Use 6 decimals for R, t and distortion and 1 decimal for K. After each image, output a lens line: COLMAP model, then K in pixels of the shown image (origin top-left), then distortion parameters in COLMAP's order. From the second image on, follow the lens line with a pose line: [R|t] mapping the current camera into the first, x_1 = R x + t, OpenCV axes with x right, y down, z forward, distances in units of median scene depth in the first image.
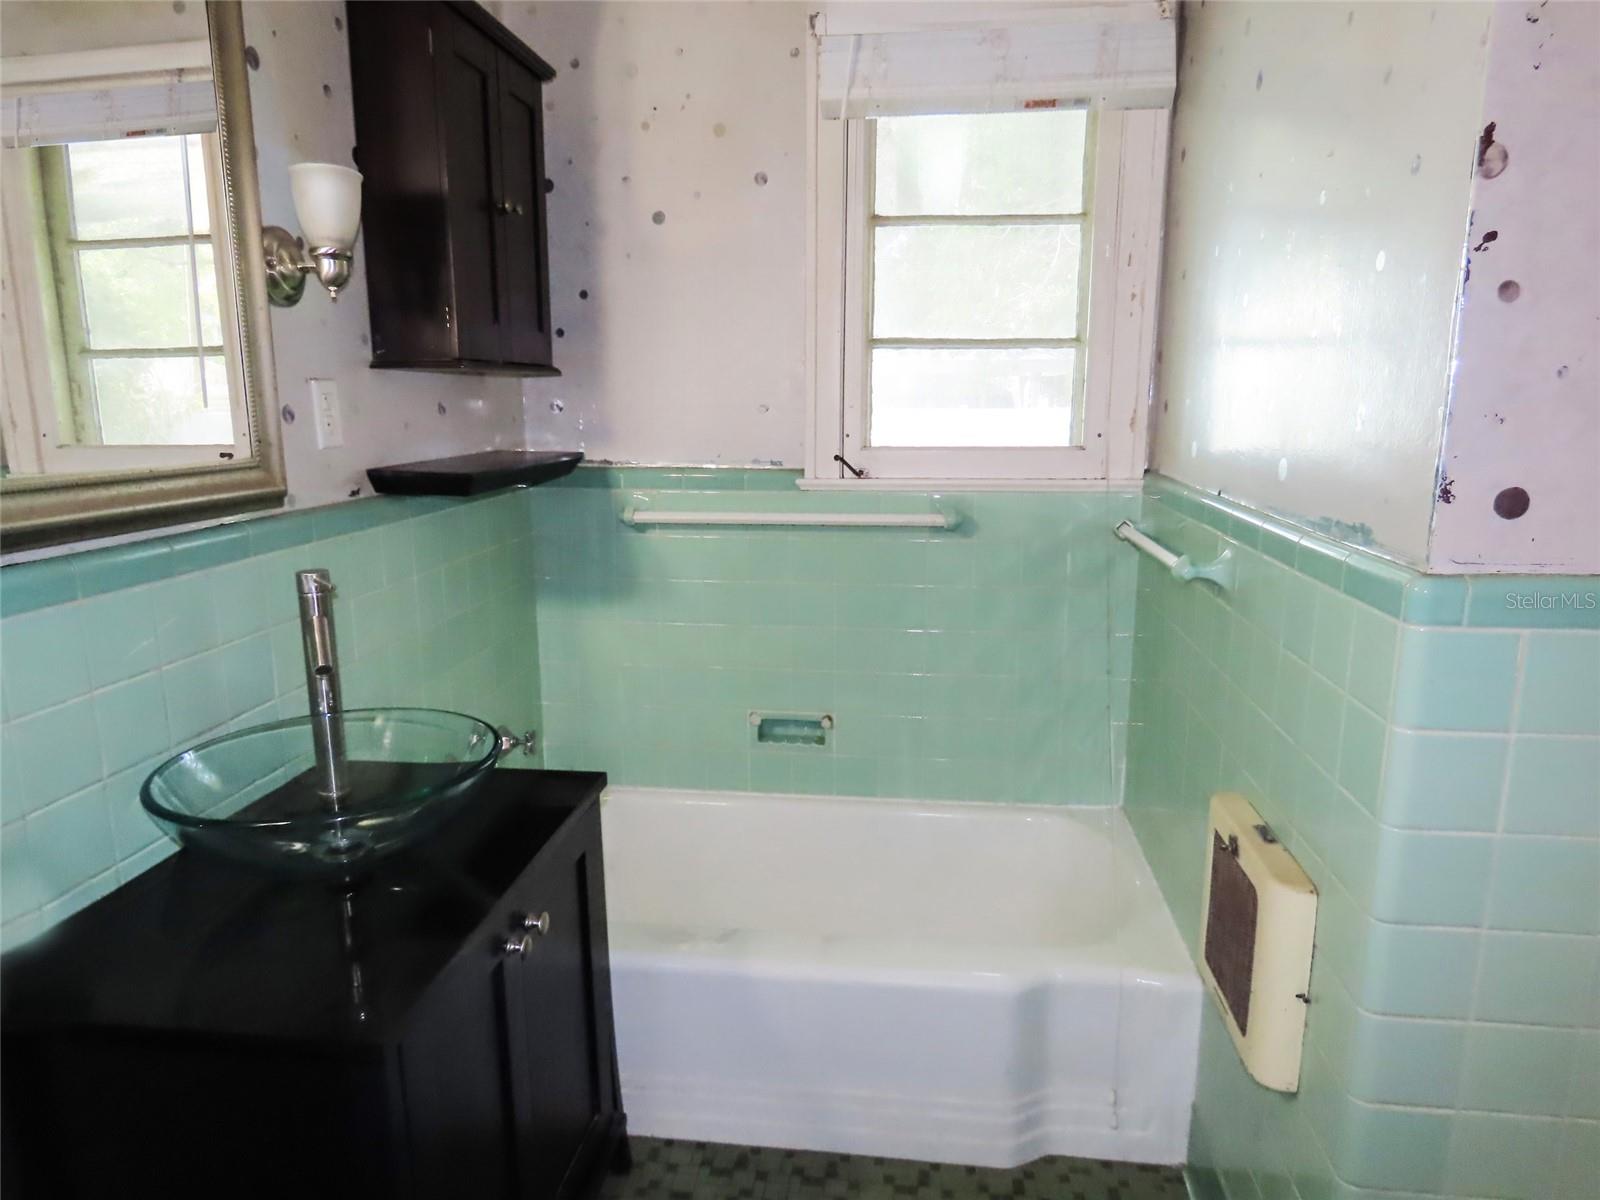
lens RADIAL K [[1025.0, 0, 802.2], [0, 1025.0, 599.9], [0, 0, 1]] dist [0.001118, 0.004282]
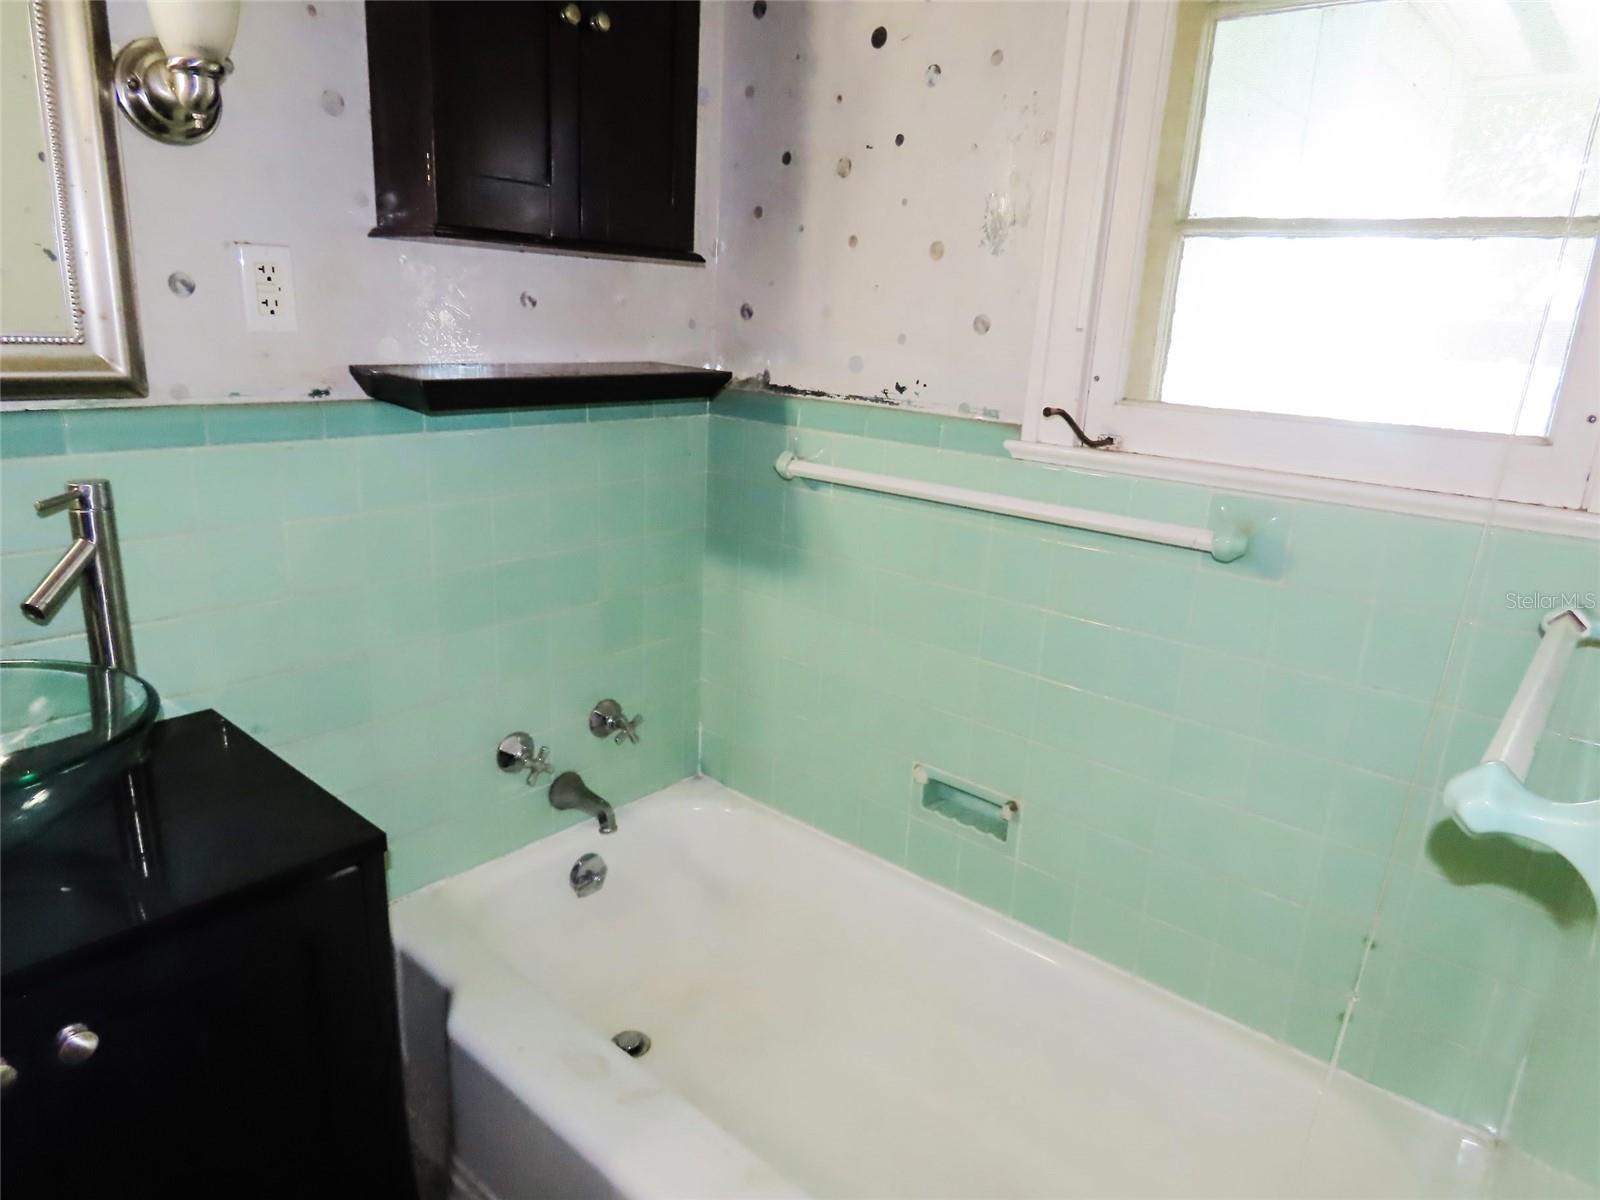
lens RADIAL K [[1025.0, 0, 794.9], [0, 1025.0, 597.8], [0, 0, 1]] dist [0.001118, 0.004282]
pose [[0.827164, 0.193872, -0.527459, 0.243528], [-0.161032, 0.981017, 0.108049, -0.068554], [0.538394, -0.004437, 0.842681, 0.382263]]
